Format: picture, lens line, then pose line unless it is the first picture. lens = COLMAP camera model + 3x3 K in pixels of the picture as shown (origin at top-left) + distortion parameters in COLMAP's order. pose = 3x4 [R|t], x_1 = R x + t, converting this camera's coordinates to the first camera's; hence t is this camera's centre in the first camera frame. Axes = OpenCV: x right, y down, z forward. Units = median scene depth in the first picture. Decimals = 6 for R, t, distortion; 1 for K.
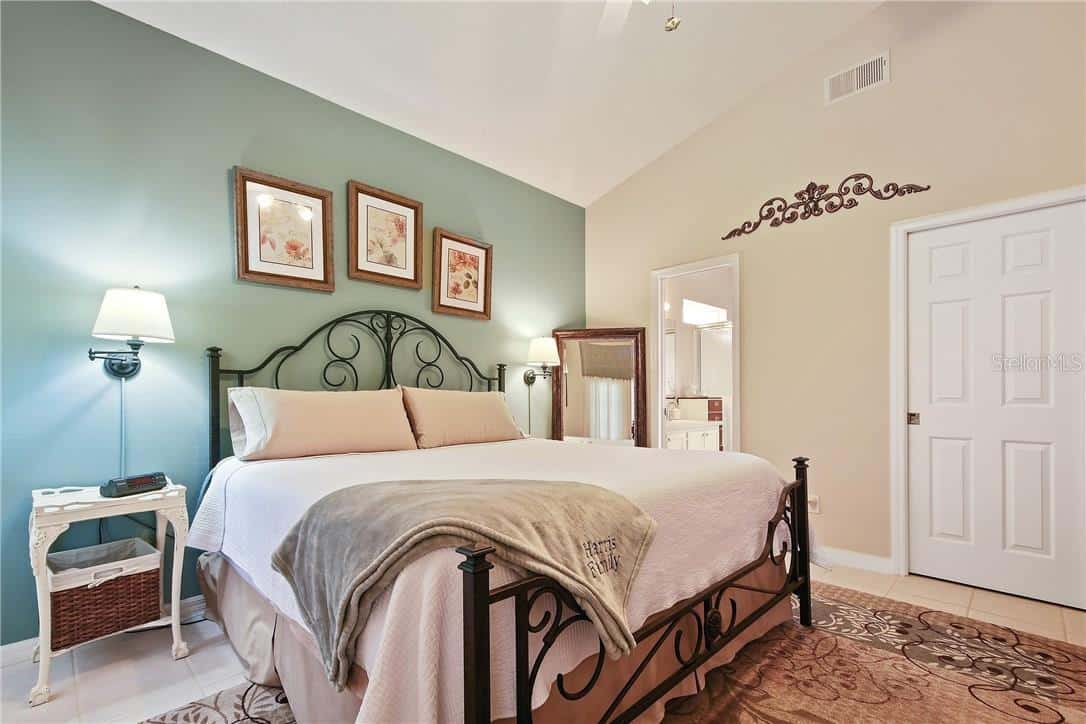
lens RADIAL K [[480.6, 0, 538.5], [0, 480.6, 395.6], [0, 0, 1]] dist [0.037149, -0.020036]
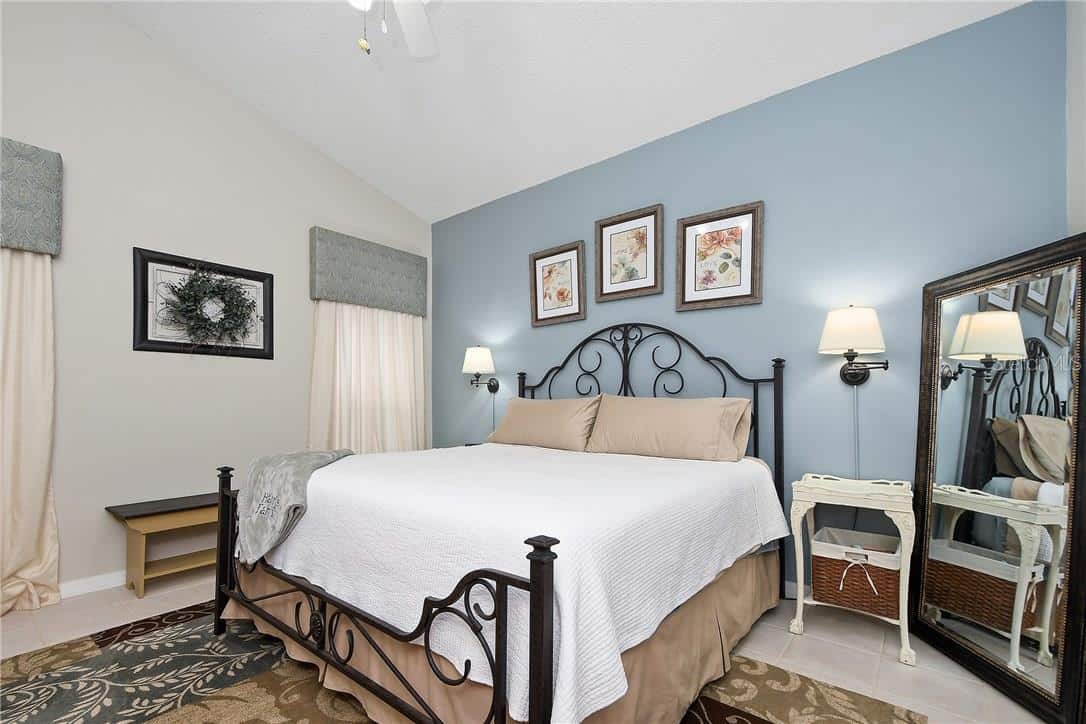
lens RADIAL K [[471.4, 0, 540.2], [0, 471.4, 400.8], [0, 0, 1]] dist [0.016193, 0.000043]
pose [[0.121329, 0.001760, -0.992611, 0.687864], [-0.001166, 0.999998, 0.001630, -0.005632], [0.992612, 0.000959, 0.121331, 0.667212]]
